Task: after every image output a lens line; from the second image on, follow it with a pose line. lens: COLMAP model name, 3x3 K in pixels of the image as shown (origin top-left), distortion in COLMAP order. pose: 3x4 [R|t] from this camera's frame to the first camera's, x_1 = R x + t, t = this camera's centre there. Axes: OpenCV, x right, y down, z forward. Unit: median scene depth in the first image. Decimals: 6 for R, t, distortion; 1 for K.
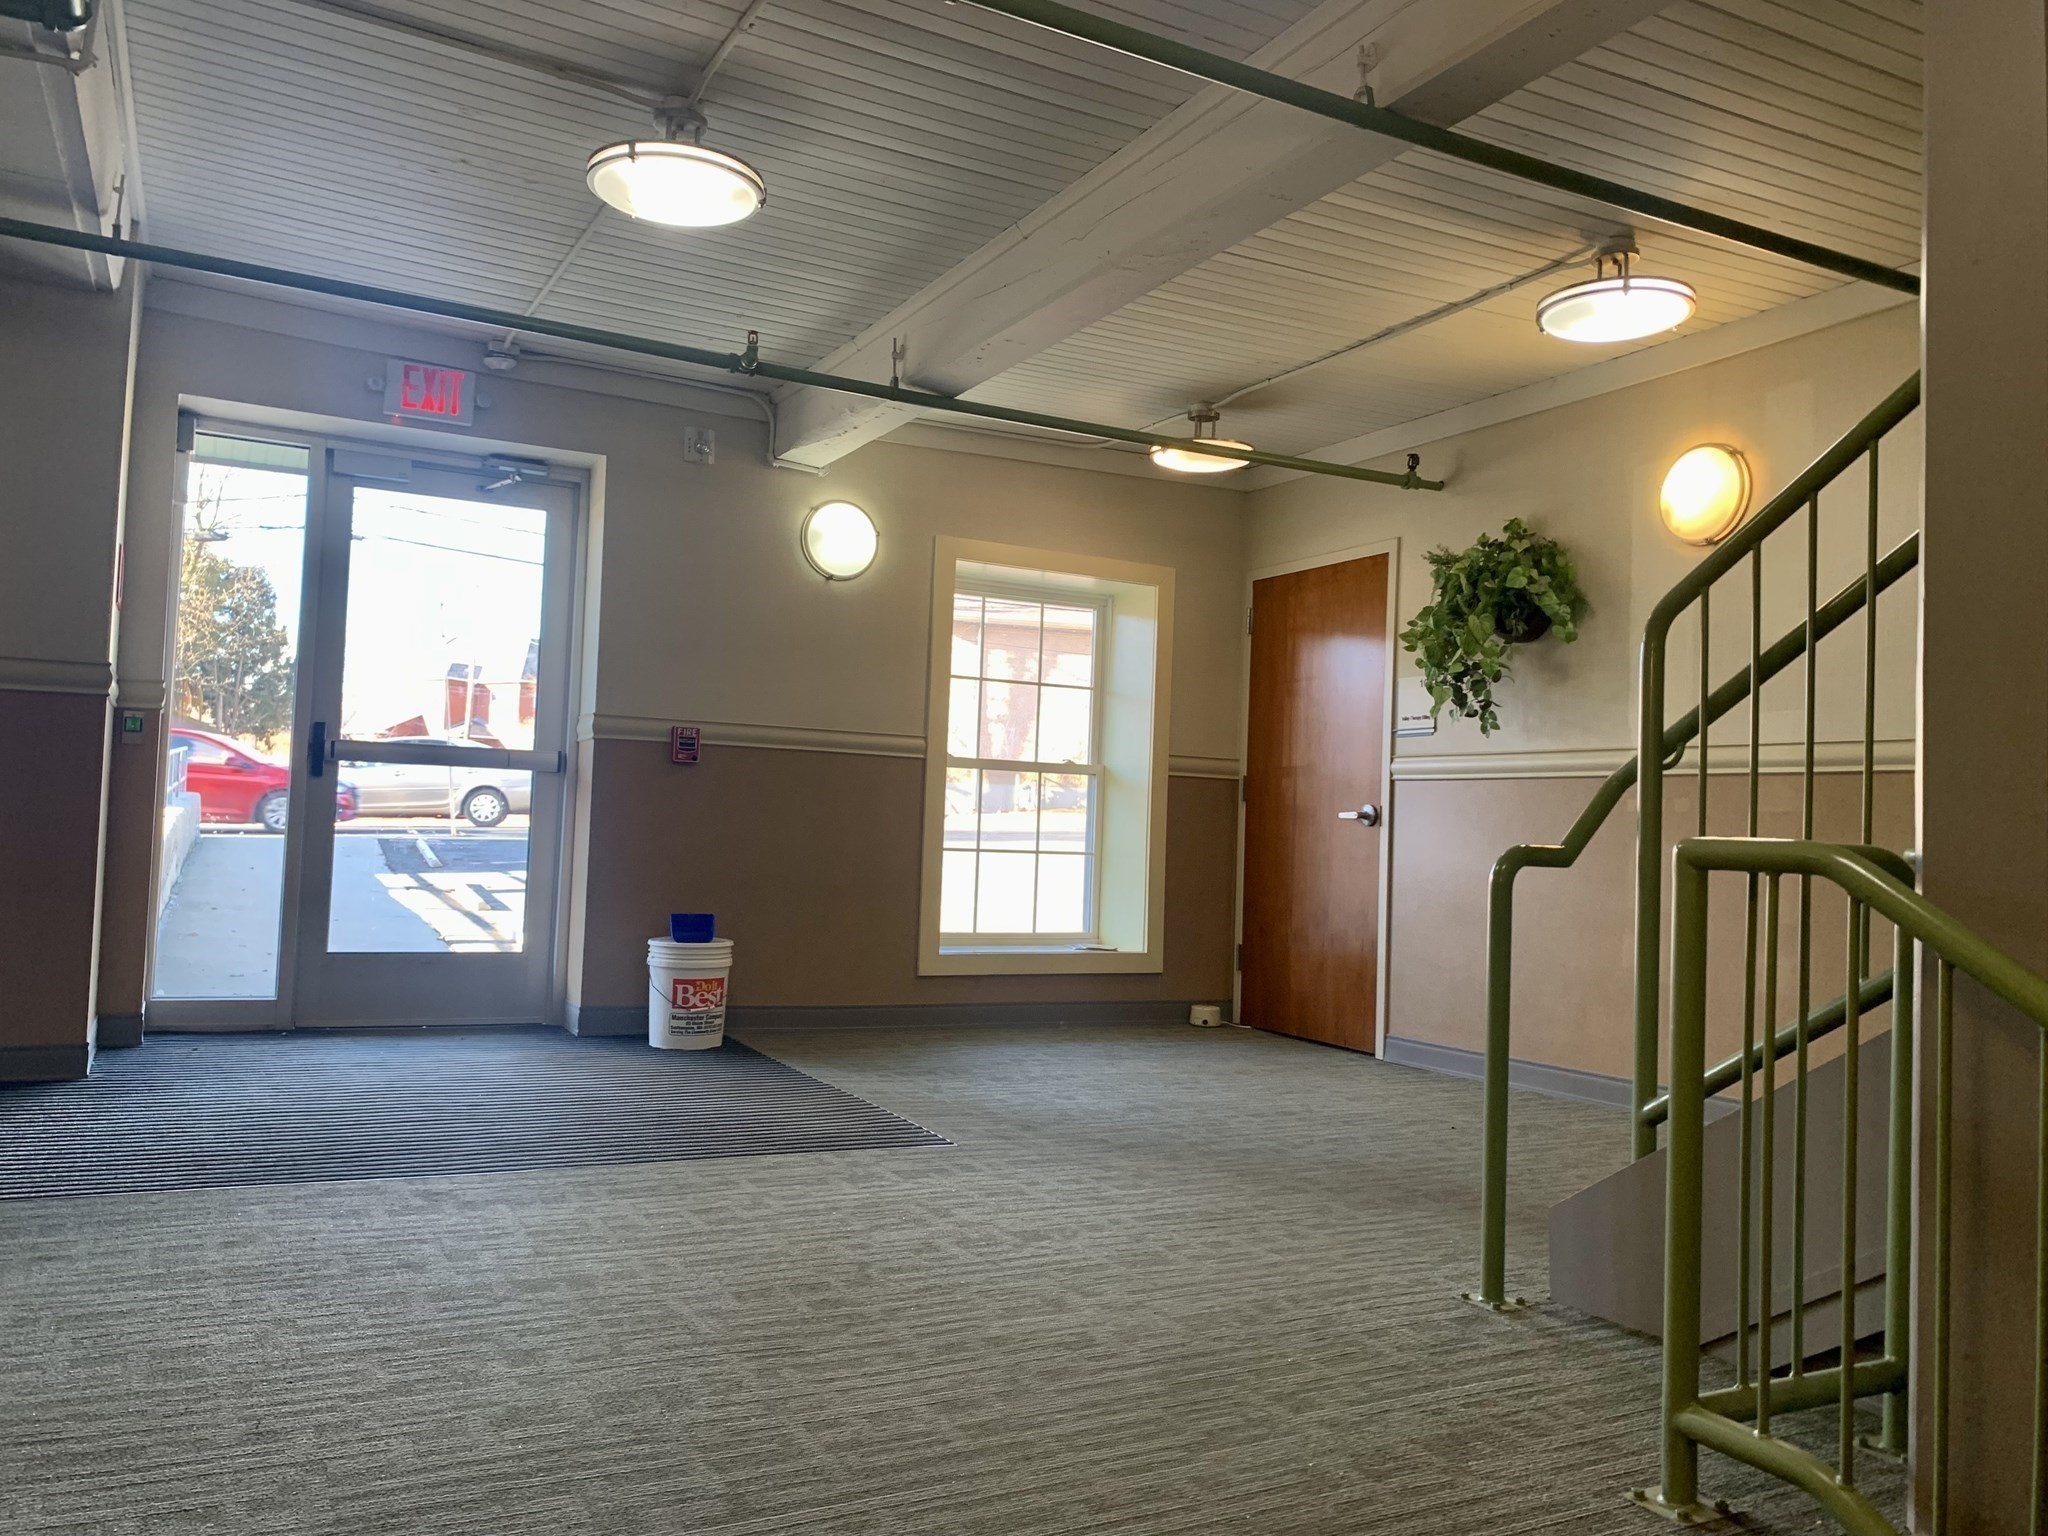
lens RADIAL K [[1556.4, 0, 1020.8], [0, 1556.4, 764.9], [0, 0, 1]] dist [-0.002709, -0.003156]
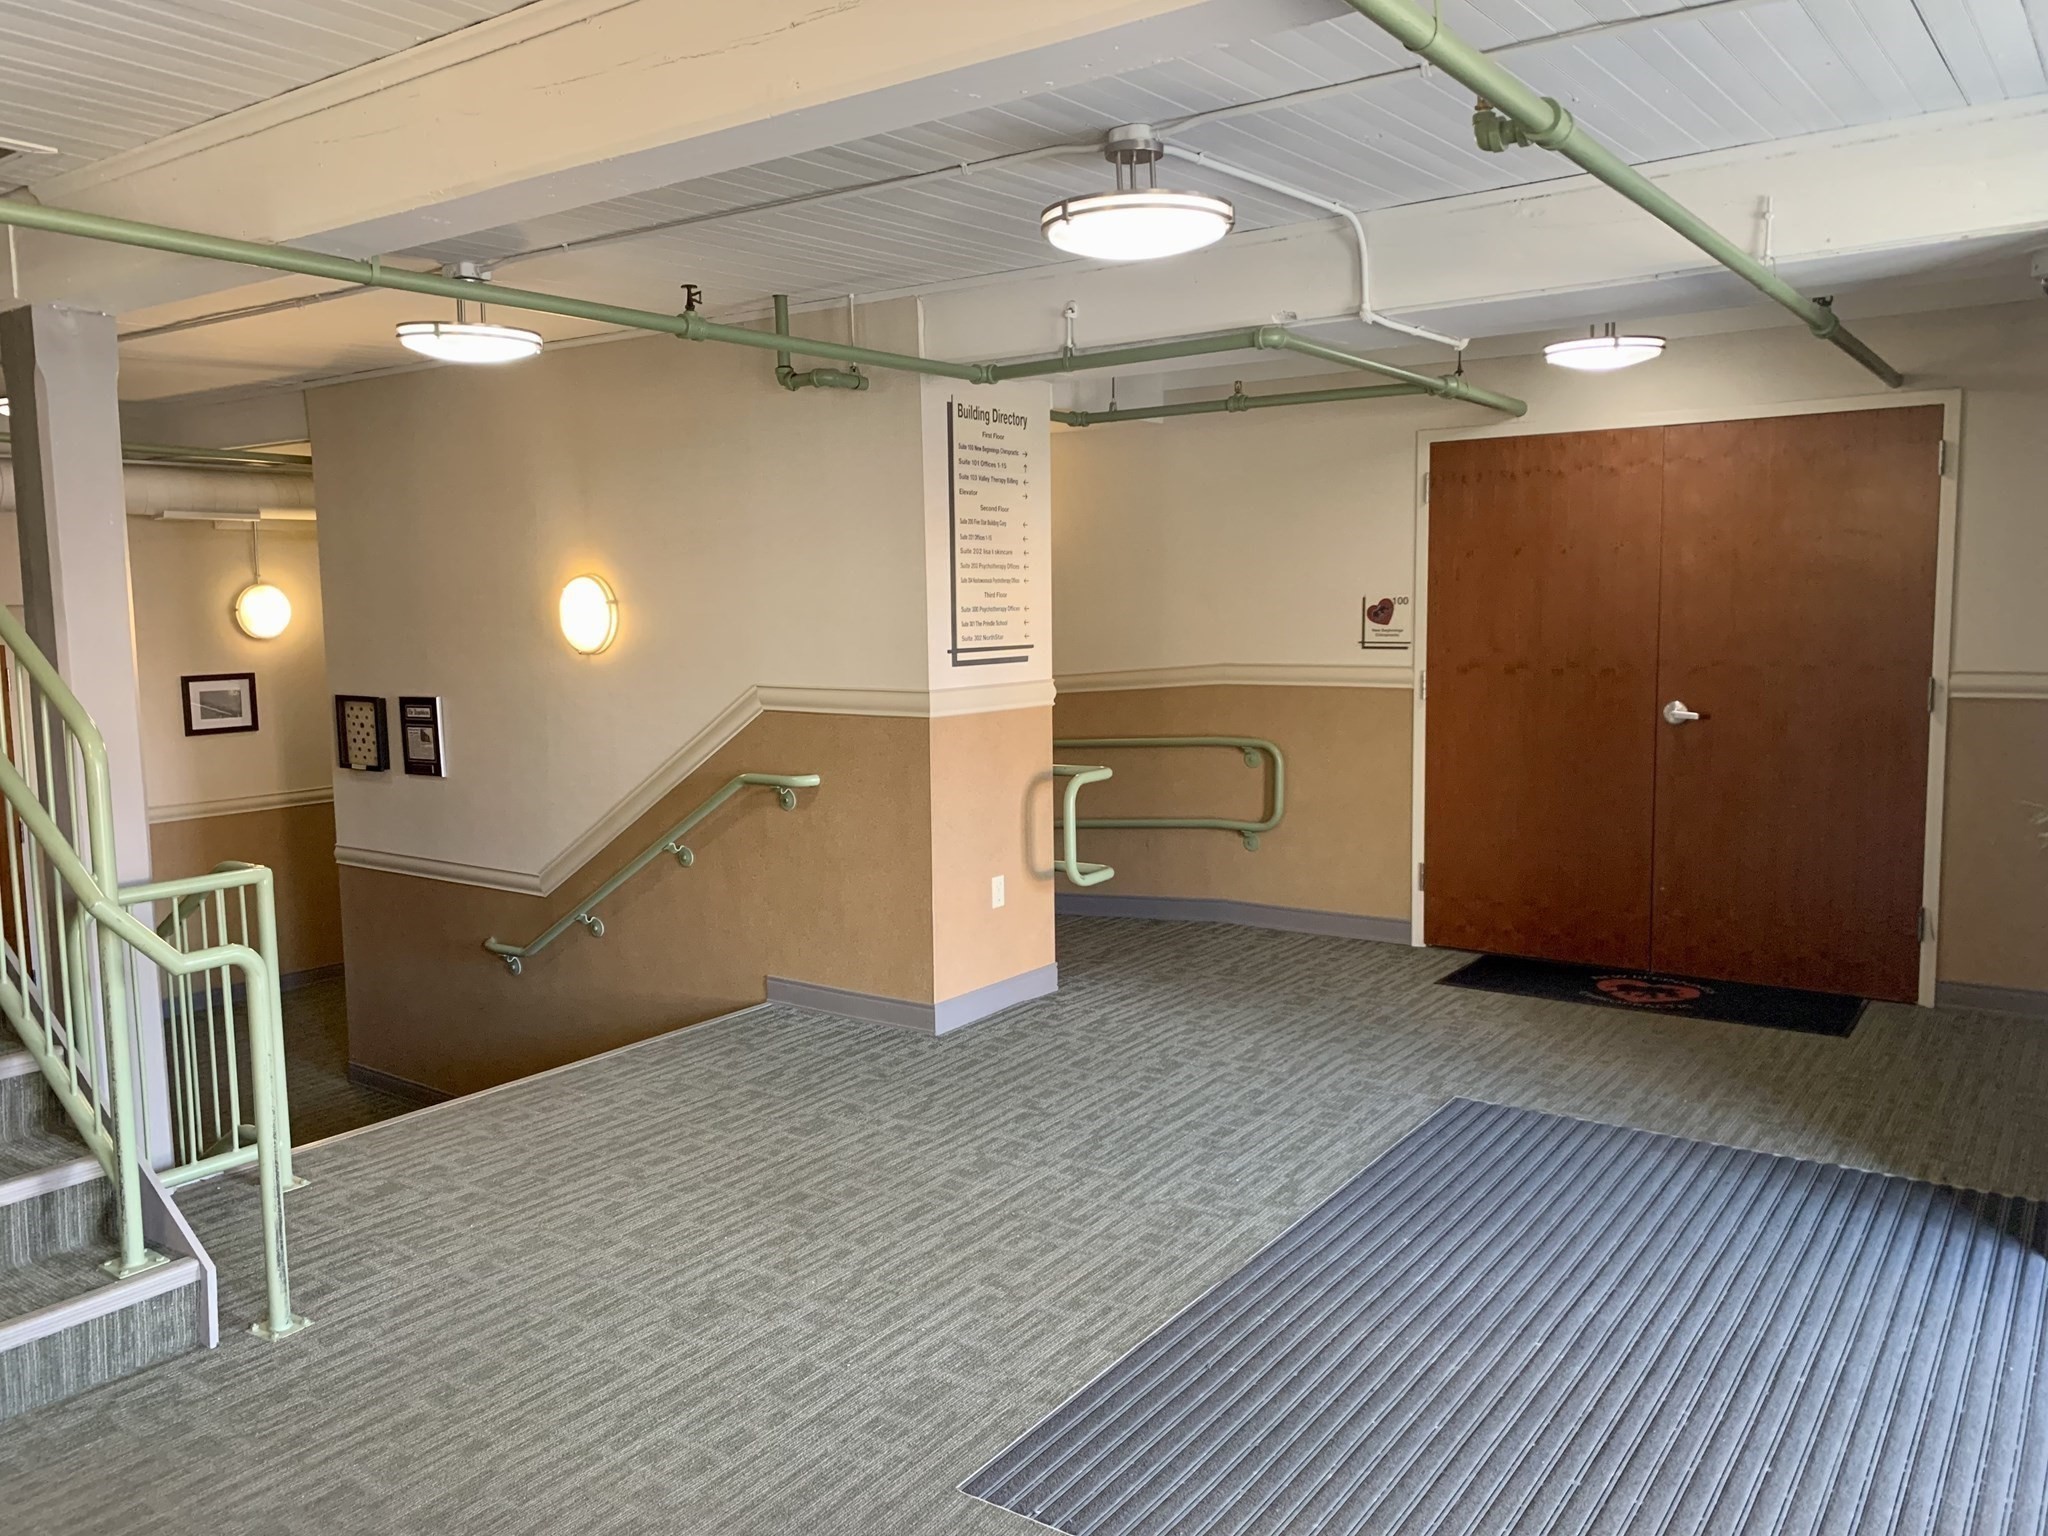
lens RADIAL K [[1556.4, 0, 1025.9], [0, 1556.4, 763.3], [0, 0, 1]] dist [-0.002709, -0.003156]
pose [[-0.894070, 0.026494, -0.447142, 0.332174], [0.000027, 0.998252, 0.059094, -0.153140], [0.447926, 0.052822, -0.892509, 2.402916]]
